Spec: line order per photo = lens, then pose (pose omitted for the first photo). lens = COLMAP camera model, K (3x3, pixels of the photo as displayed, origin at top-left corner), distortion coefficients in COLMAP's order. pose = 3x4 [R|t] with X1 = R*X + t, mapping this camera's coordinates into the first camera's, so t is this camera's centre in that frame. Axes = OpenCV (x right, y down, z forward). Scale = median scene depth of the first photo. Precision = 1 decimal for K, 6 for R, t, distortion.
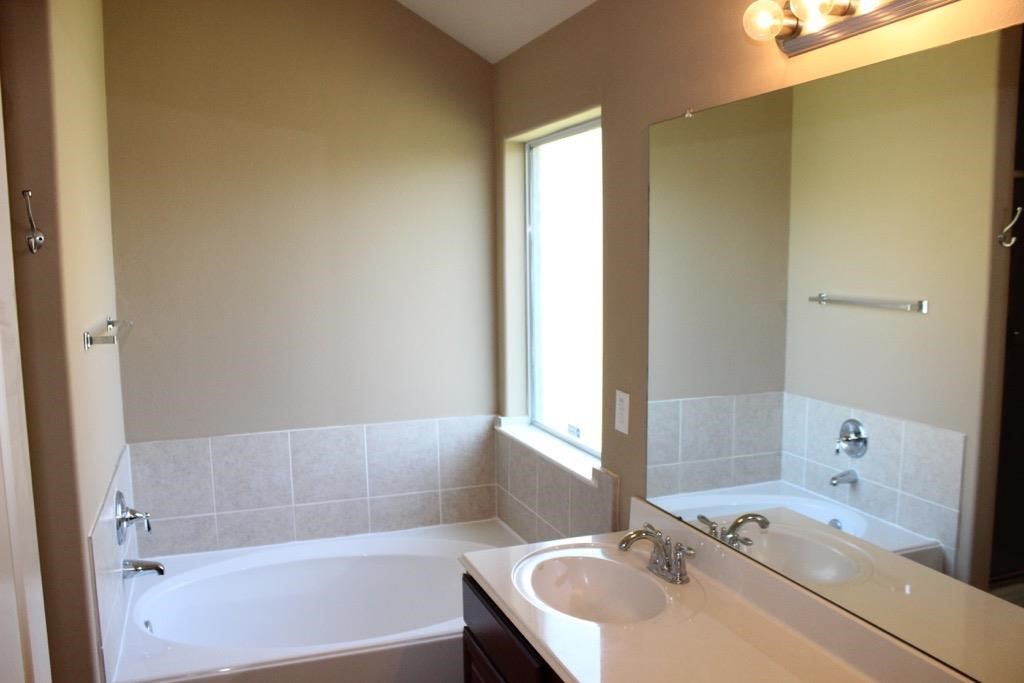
lens RADIAL K [[851.4, 0, 514.3], [0, 851.4, 342.1], [0, 0, 1]] dist [-0.145550, 0.118577]
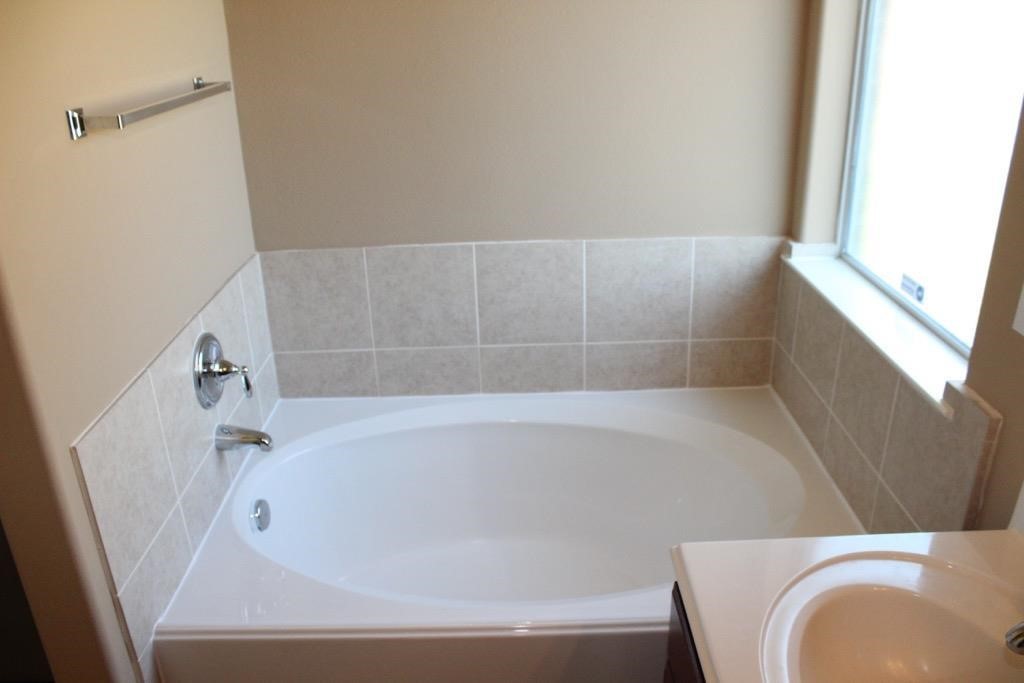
lens RADIAL K [[851.4, 0, 507.1], [0, 851.4, 337.1], [0, 0, 1]] dist [-0.145550, 0.118577]
pose [[0.937070, 0.116935, -0.328977, -0.001305], [-0.021467, 0.959760, 0.280000, -0.017749], [0.348481, -0.255317, 0.901873, 0.350721]]
